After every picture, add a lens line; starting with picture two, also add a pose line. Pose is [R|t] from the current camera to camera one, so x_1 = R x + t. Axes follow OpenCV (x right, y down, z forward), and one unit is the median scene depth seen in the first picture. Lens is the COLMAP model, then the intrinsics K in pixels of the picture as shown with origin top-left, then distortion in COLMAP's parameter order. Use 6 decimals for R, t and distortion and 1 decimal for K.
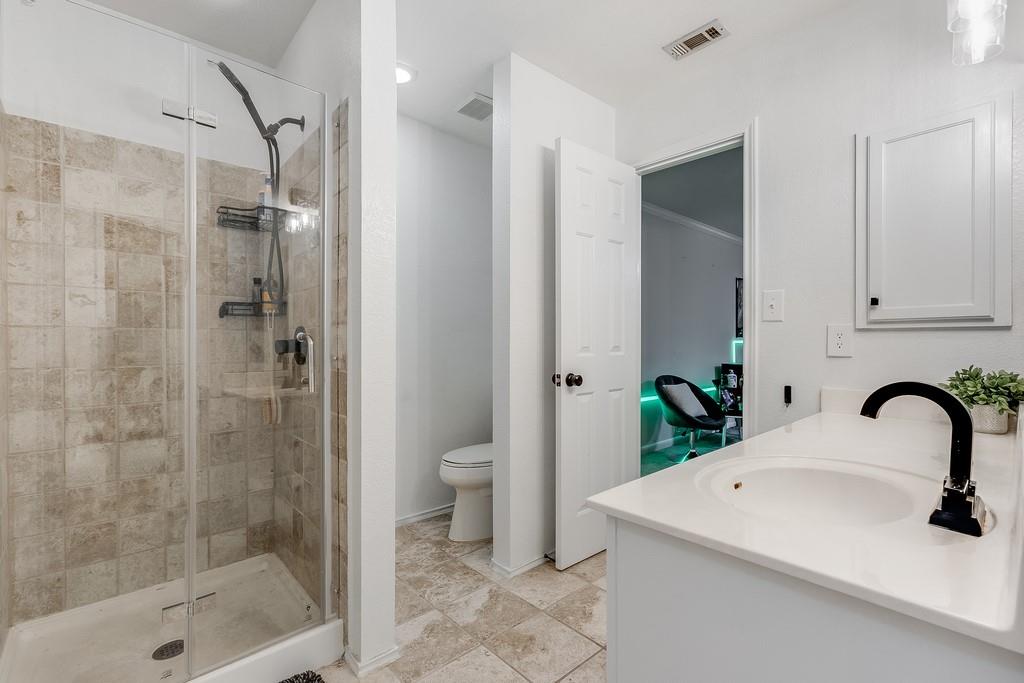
lens RADIAL K [[469.6, 0, 512.0], [0, 469.6, 341.5], [0, 0, 1]] dist [-0.000063, 0.000415]
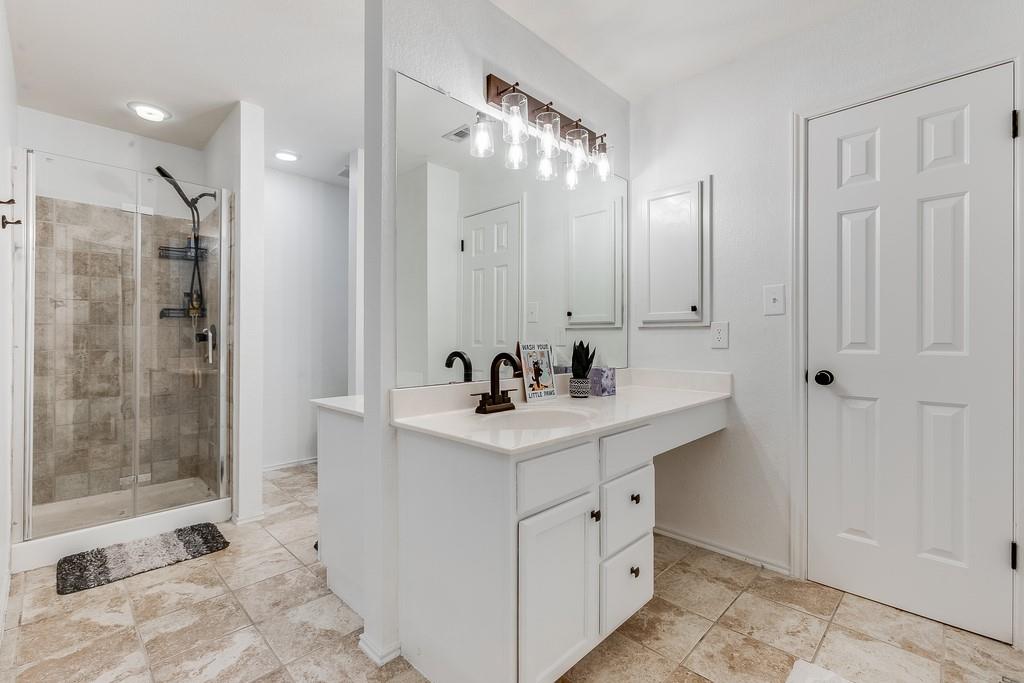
lens RADIAL K [[459.2, 0, 514.2], [0, 459.2, 338.8], [0, 0, 1]] dist [-0.001955, 0.000160]
pose [[0.997519, 0.004821, 0.070228, 0.446133], [-0.004615, 0.999985, -0.003098, 0.014601], [-0.070242, 0.002766, 0.997526, -0.599096]]
